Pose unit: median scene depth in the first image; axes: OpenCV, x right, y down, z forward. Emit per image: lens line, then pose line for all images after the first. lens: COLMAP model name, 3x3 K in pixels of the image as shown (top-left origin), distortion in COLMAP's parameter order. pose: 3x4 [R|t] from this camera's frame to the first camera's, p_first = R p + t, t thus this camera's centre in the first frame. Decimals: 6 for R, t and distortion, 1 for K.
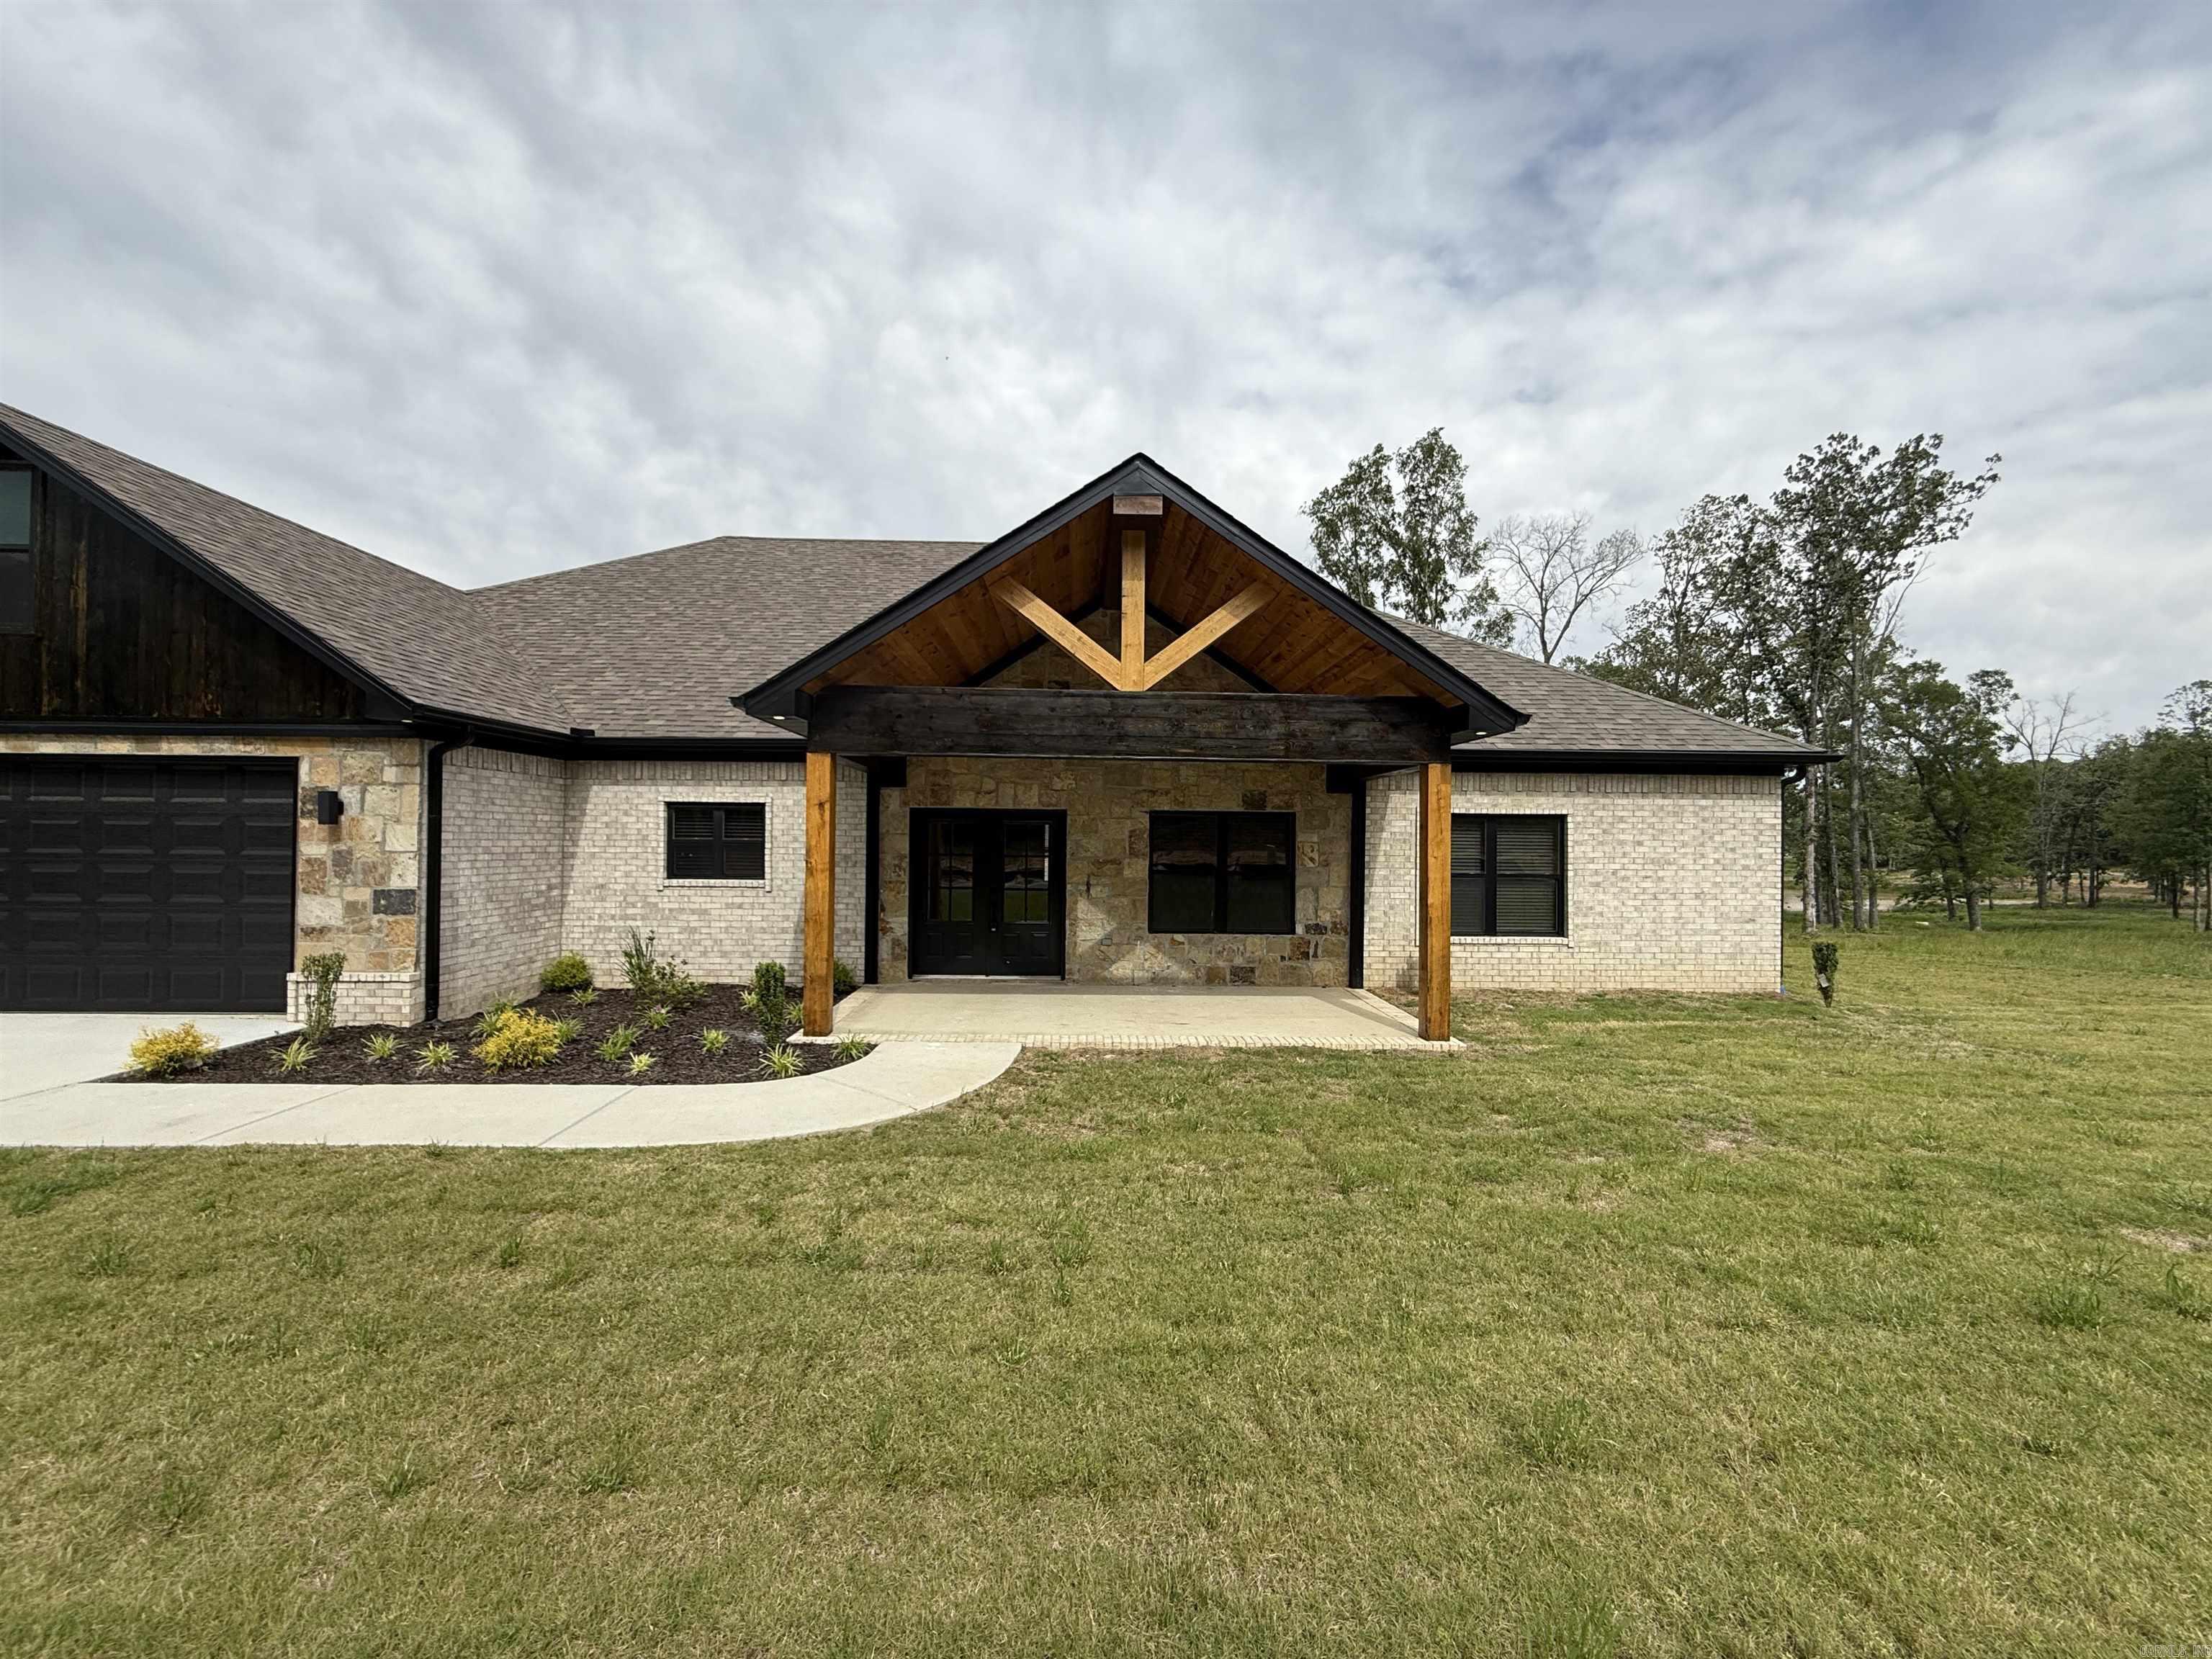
lens RADIAL K [[895.7, 0, 1109.4], [0, 895.7, 837.3], [0, 0, 1]] dist [0.003170, -0.000166]
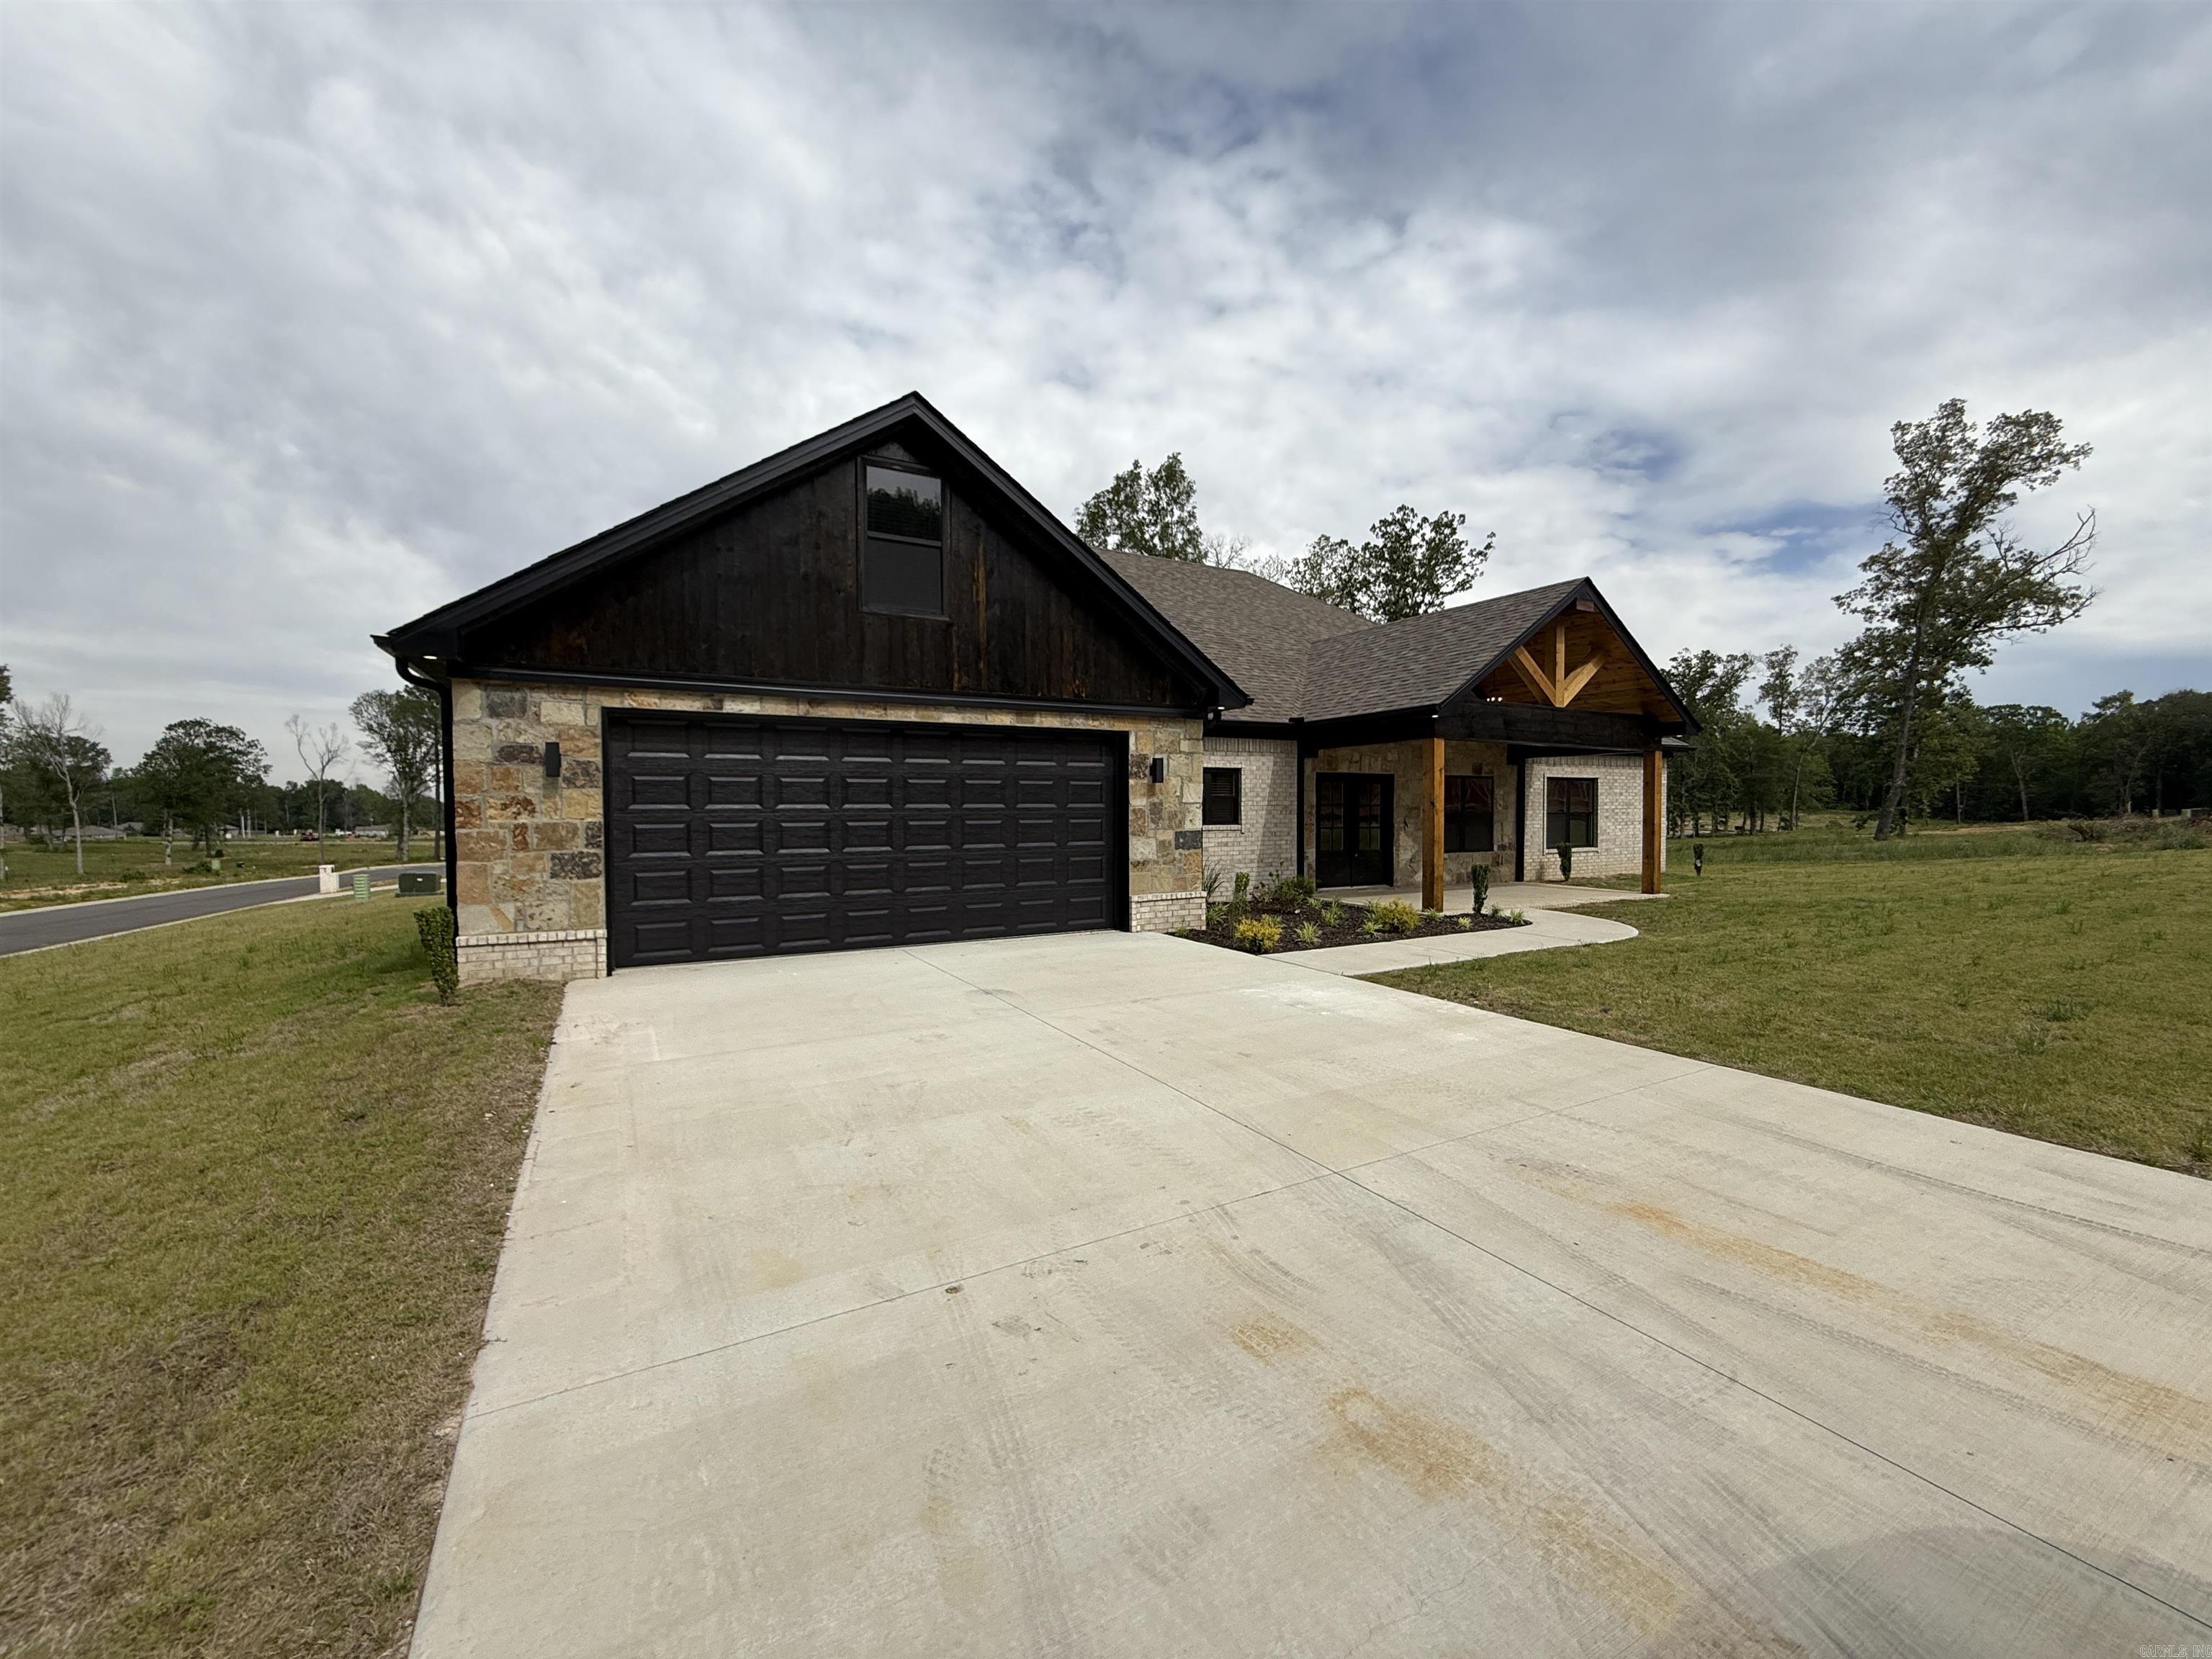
lens RADIAL K [[895.7, 0, 1088.1], [0, 895.7, 824.3], [0, 0, 1]] dist [0.003170, -0.000166]
pose [[0.884773, -0.020660, 0.465565, -1.558227], [0.006856, 0.999486, 0.031325, 0.004578], [-0.465972, -0.024523, 0.884459, -0.125855]]
